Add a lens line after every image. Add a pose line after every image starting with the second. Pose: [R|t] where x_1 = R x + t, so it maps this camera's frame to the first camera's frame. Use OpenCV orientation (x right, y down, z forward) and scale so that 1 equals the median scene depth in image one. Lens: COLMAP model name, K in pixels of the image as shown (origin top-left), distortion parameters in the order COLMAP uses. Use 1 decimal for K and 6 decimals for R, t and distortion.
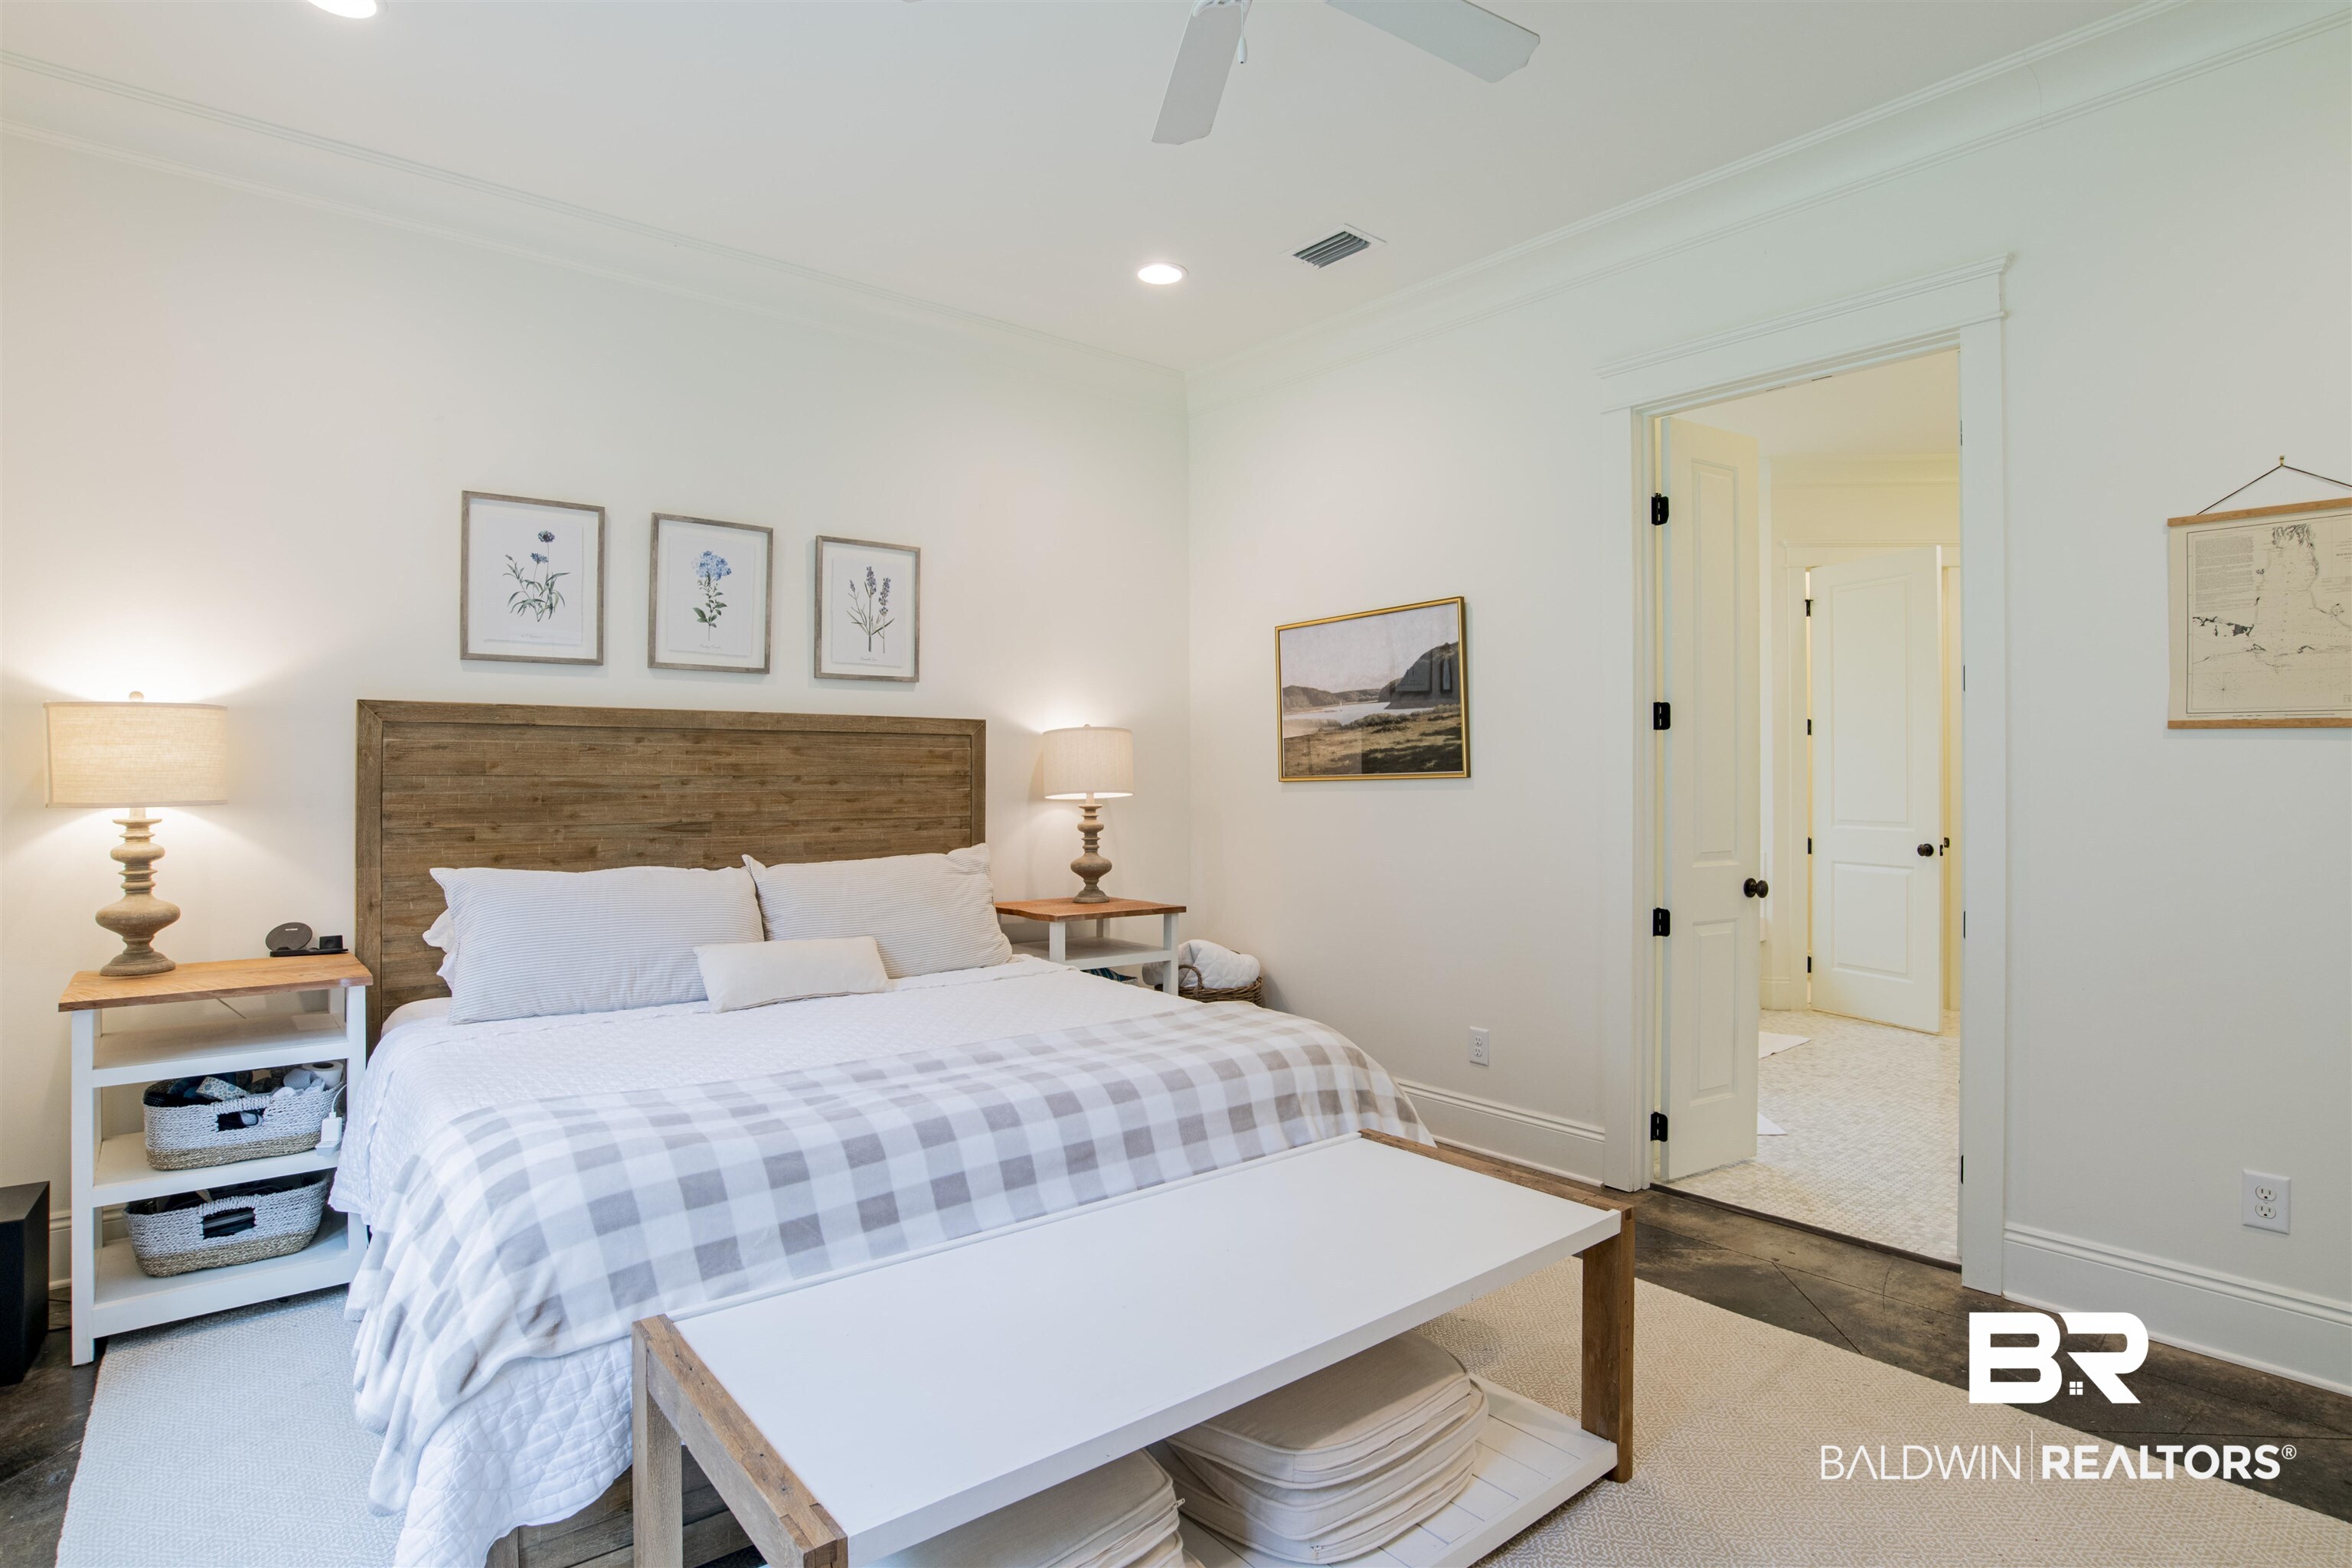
lens RADIAL K [[1199.4, 0, 1190.3], [0, 1199.4, 766.9], [0, 0, 1]] dist [-0.043013, 0.006043]
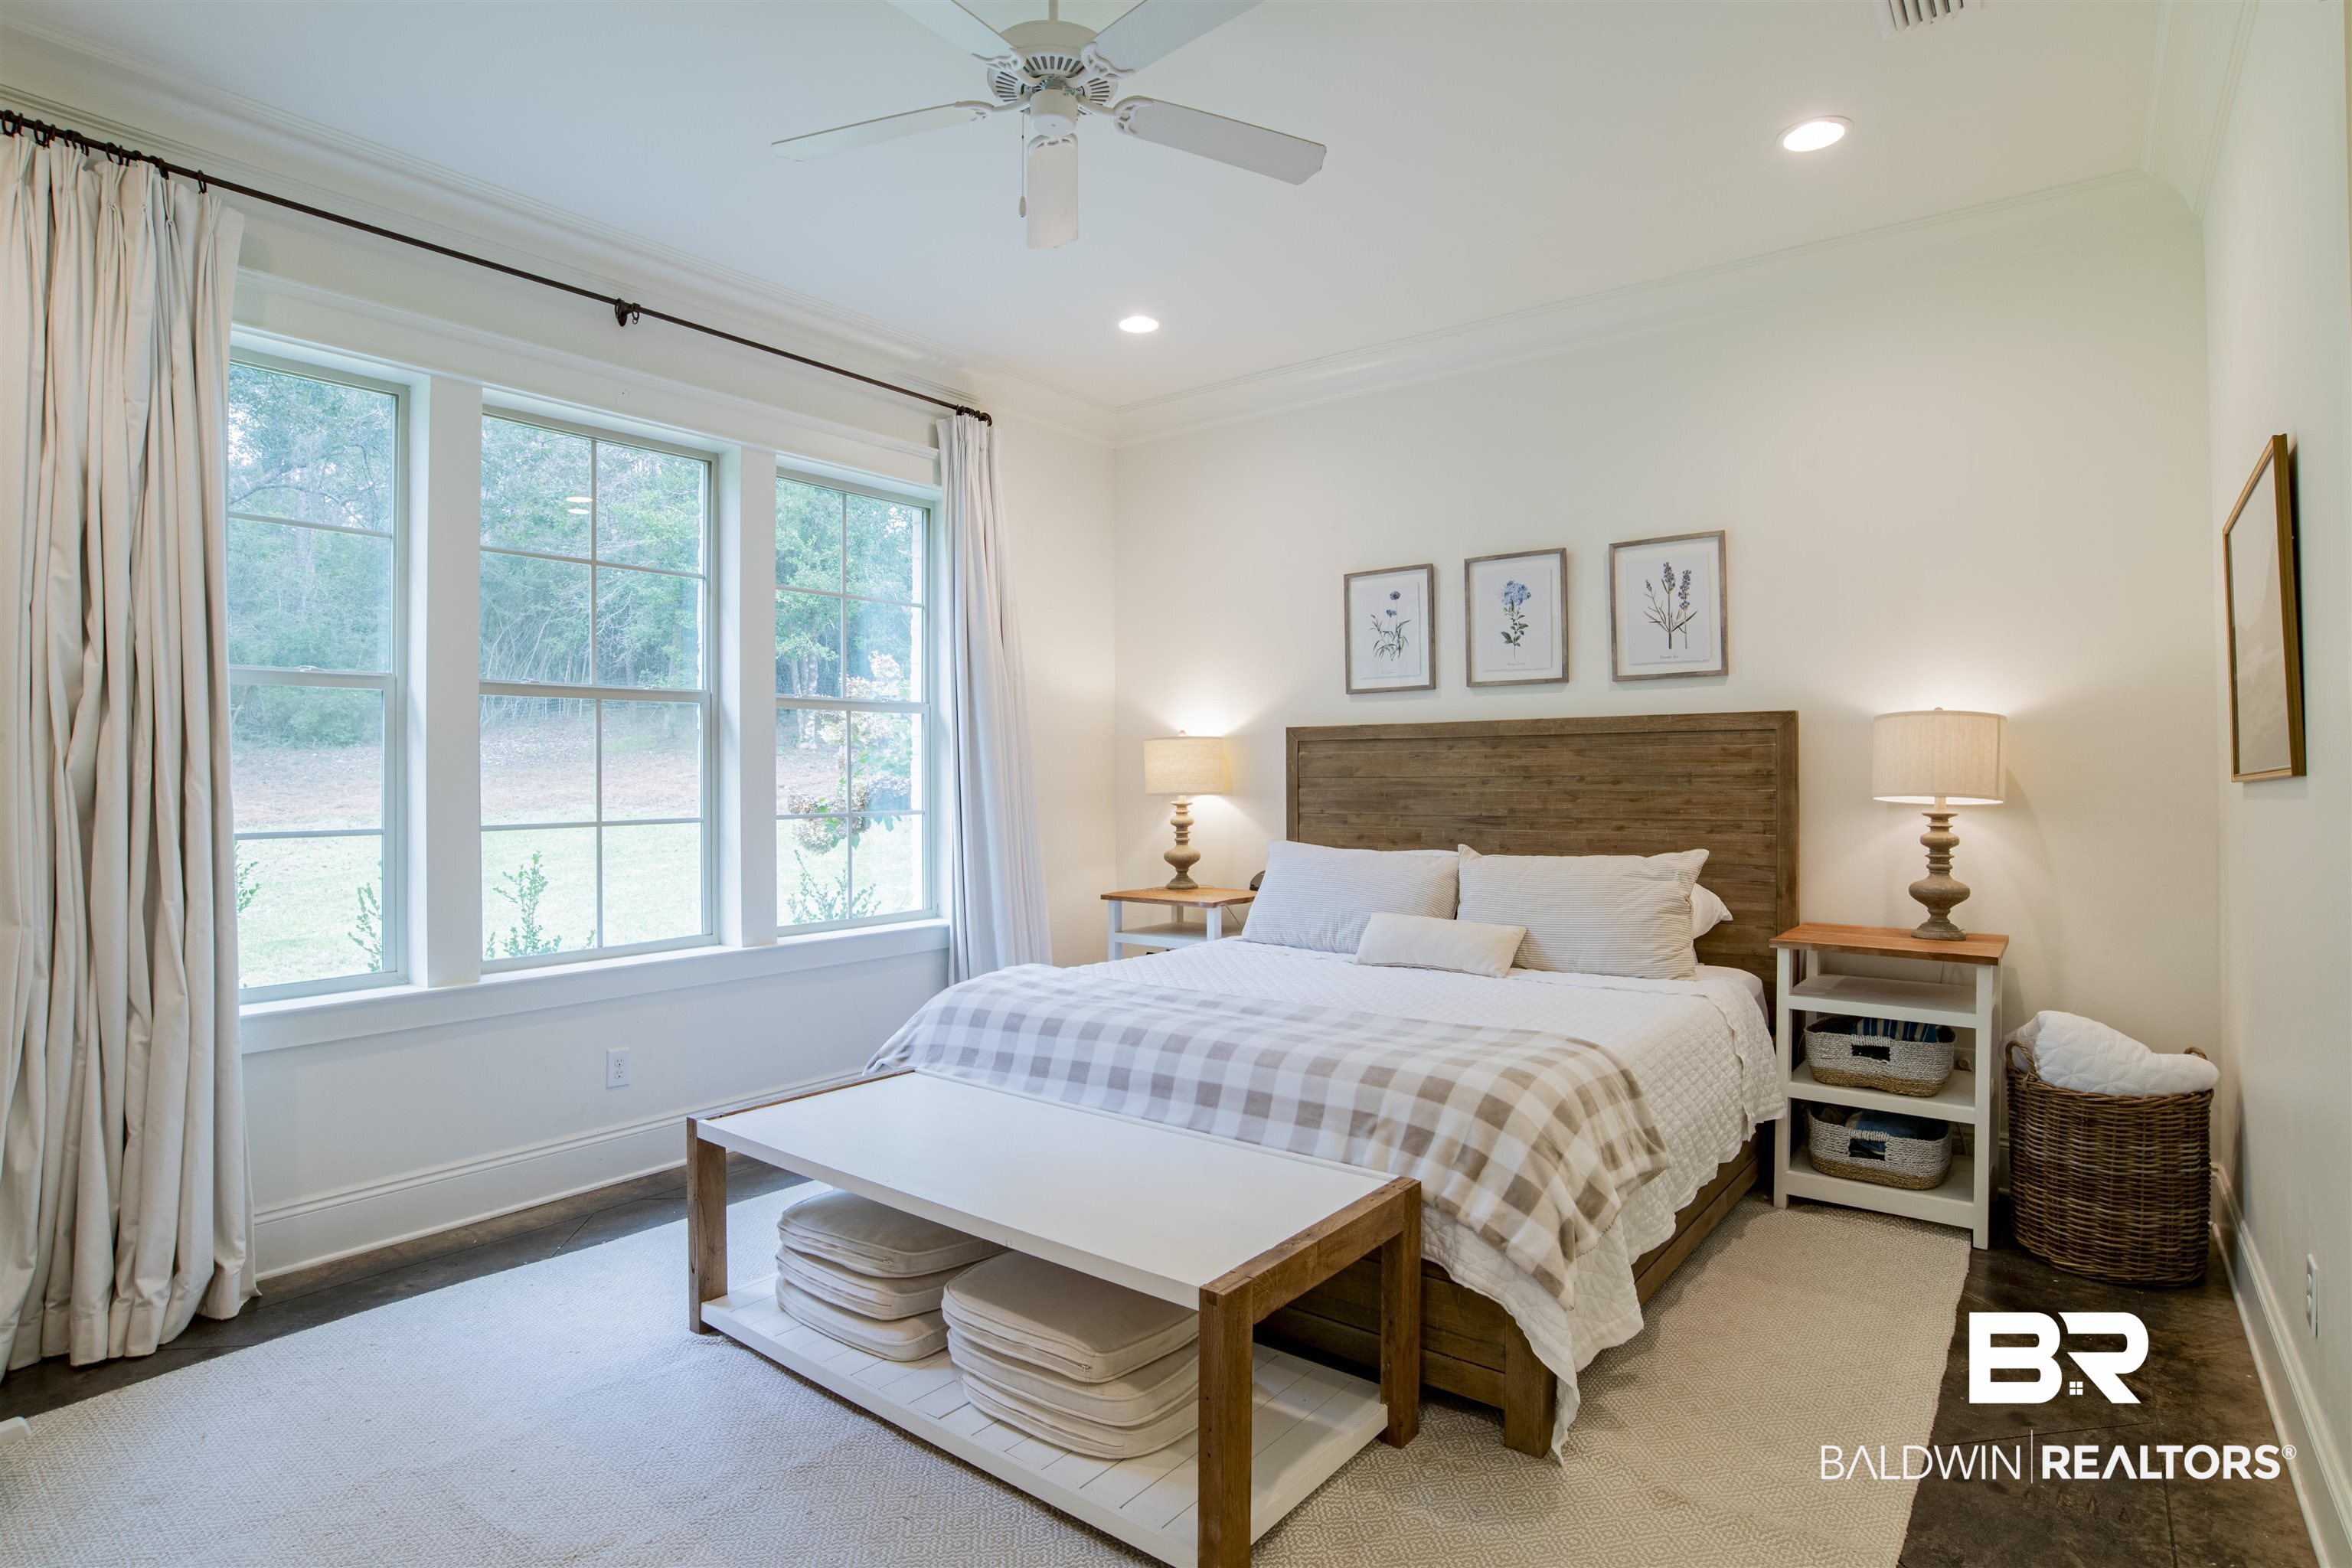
lens RADIAL K [[1199.4, 0, 1191.3], [0, 1199.4, 791.9], [0, 0, 1]] dist [-0.043013, 0.006043]
pose [[0.240112, 0.012469, -0.970665, 0.639768], [0.014327, 0.999763, 0.016387, -0.000912], [0.970640, -0.017841, 0.239876, 0.416726]]
